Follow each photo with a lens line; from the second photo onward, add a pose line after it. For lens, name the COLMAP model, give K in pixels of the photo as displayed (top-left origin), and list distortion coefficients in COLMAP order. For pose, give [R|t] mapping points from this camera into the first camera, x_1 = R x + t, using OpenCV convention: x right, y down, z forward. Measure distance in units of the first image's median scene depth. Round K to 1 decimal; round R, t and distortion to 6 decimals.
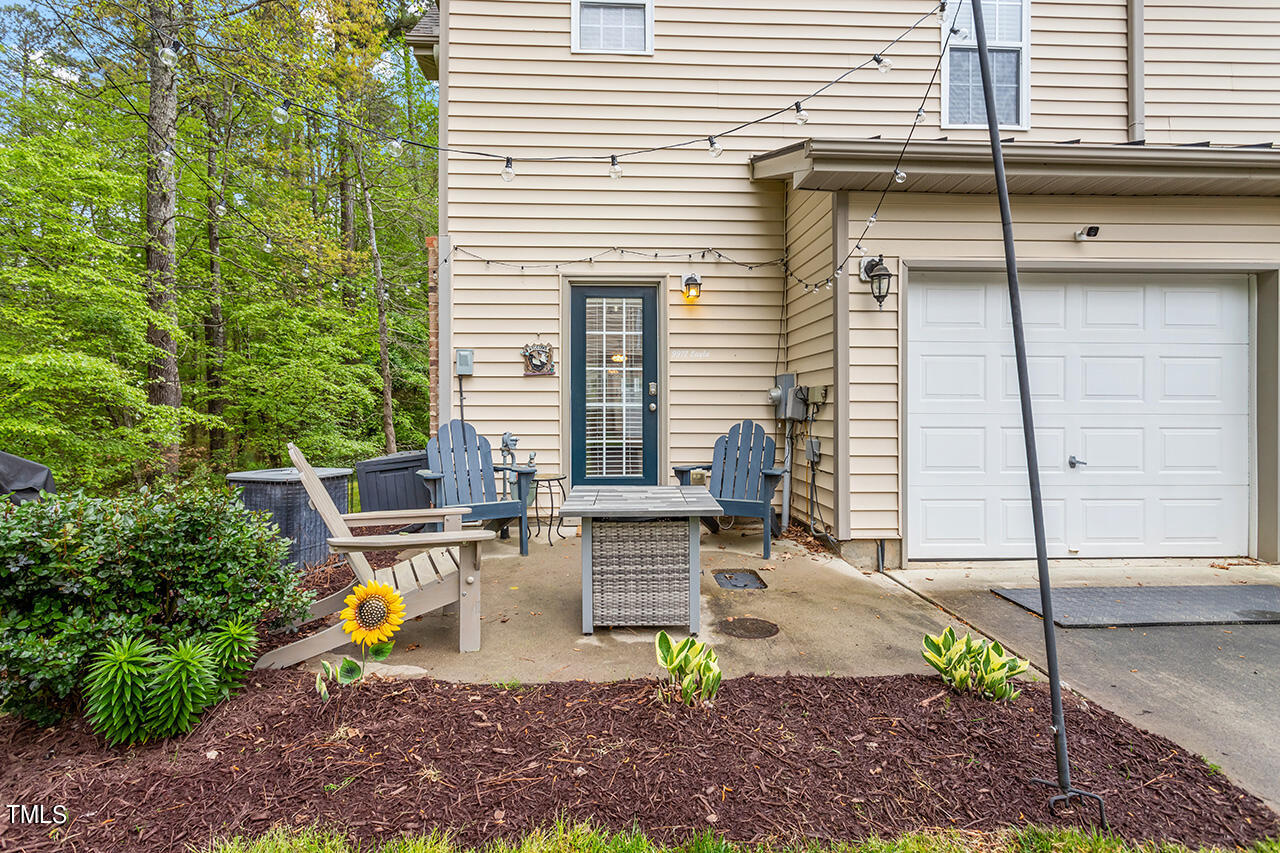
lens RADIAL K [[622.5, 0, 623.4], [0, 622.5, 405.9], [0, 0, 1]] dist [0.001073, 0.002213]
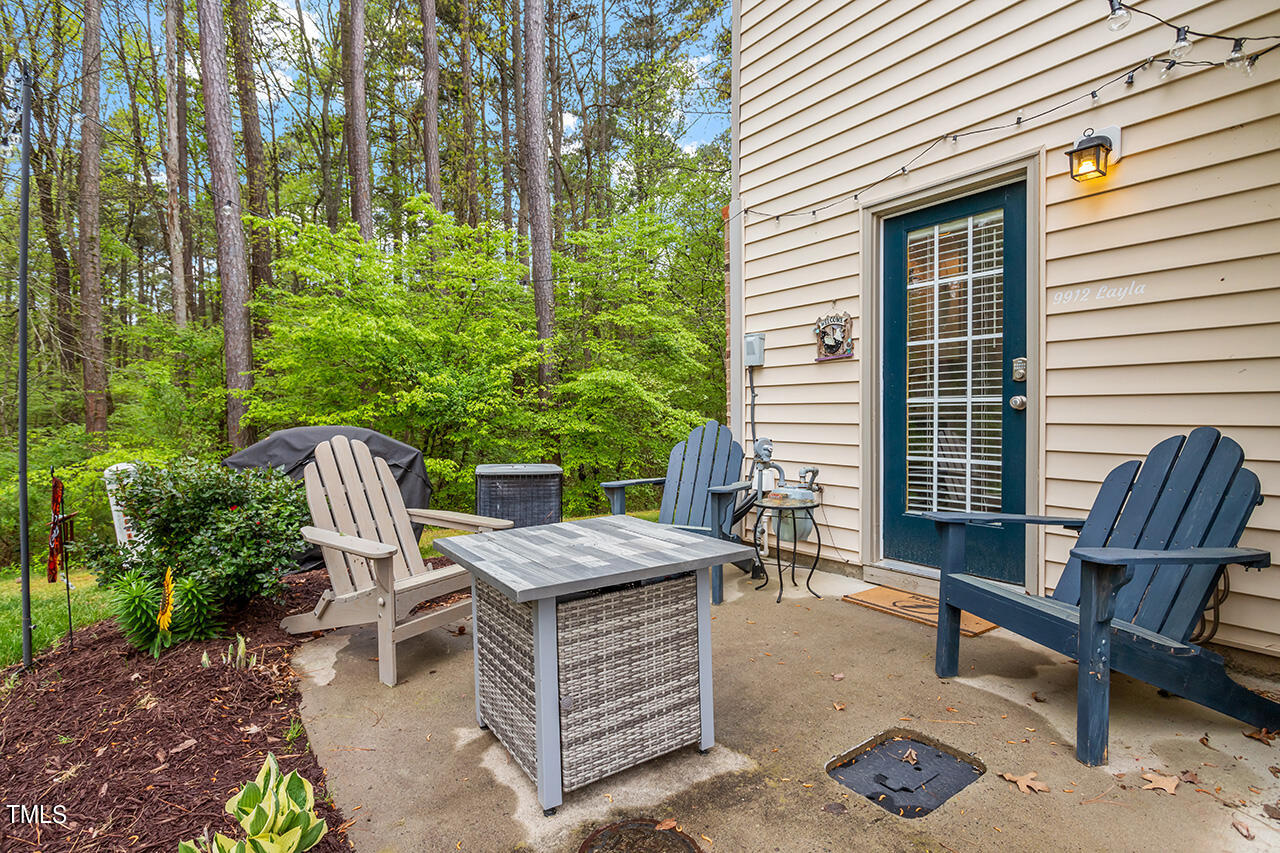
lens RADIAL K [[622.5, 0, 677.8], [0, 622.5, 429.5], [0, 0, 1]] dist [0.001073, 0.002213]
pose [[0.541314, 0.017416, -0.840640, 0.359039], [0.000209, 0.999783, 0.020848, 0.014831], [0.840820, -0.011461, 0.541193, 0.463635]]
